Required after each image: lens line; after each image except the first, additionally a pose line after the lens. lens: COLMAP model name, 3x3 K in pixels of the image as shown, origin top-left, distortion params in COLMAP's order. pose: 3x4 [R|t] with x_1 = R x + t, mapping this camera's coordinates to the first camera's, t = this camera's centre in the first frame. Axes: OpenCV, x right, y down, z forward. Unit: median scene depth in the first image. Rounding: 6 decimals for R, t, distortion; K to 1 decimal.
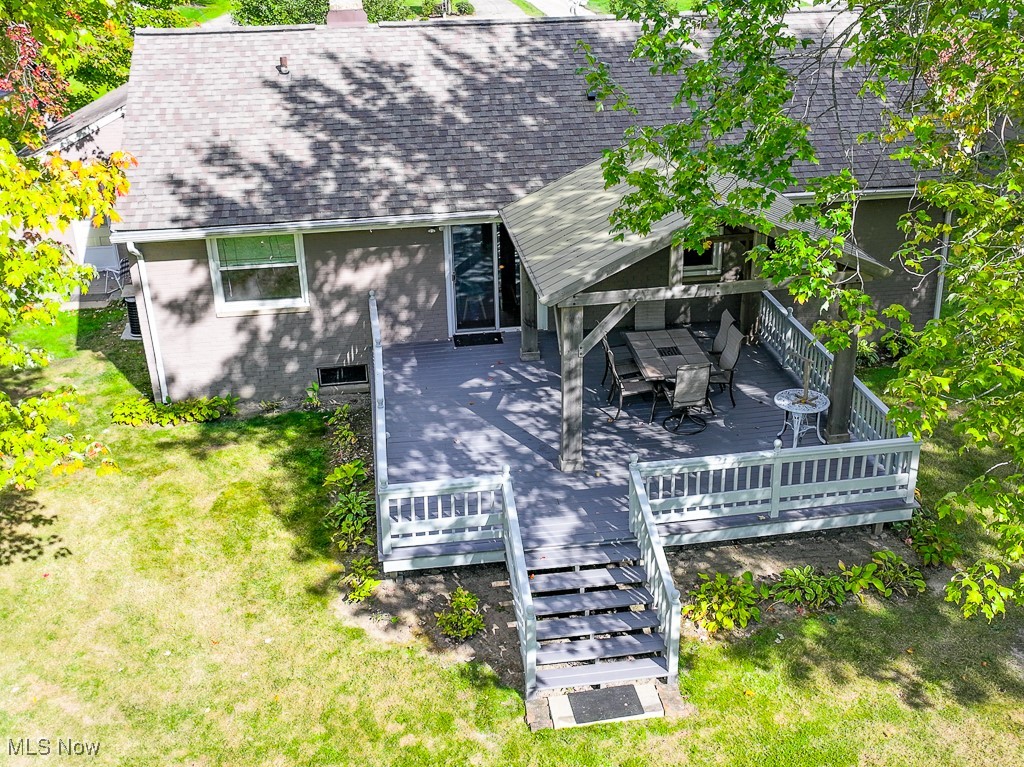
lens RADIAL K [[1016.8, 0, 512.3], [0, 1016.8, 382.6], [0, 0, 1]] dist [0.004441, 0.000000]
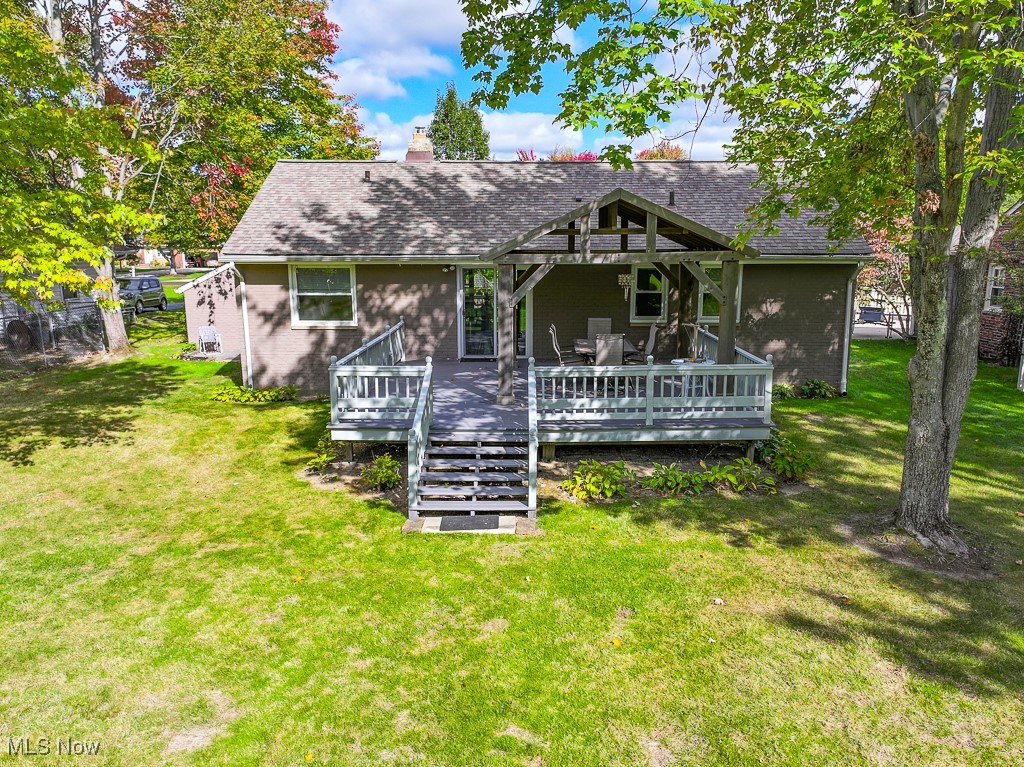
lens RADIAL K [[734.0, 0, 513.1], [0, 734.0, 383.1], [0, 0, 1]] dist [0.002176, -0.003343]
pose [[0.988385, 0.052853, -0.142481, 0.221347], [-0.083942, 0.971439, -0.221945, 0.297327], [0.126681, 0.231327, 0.964593, 0.120972]]
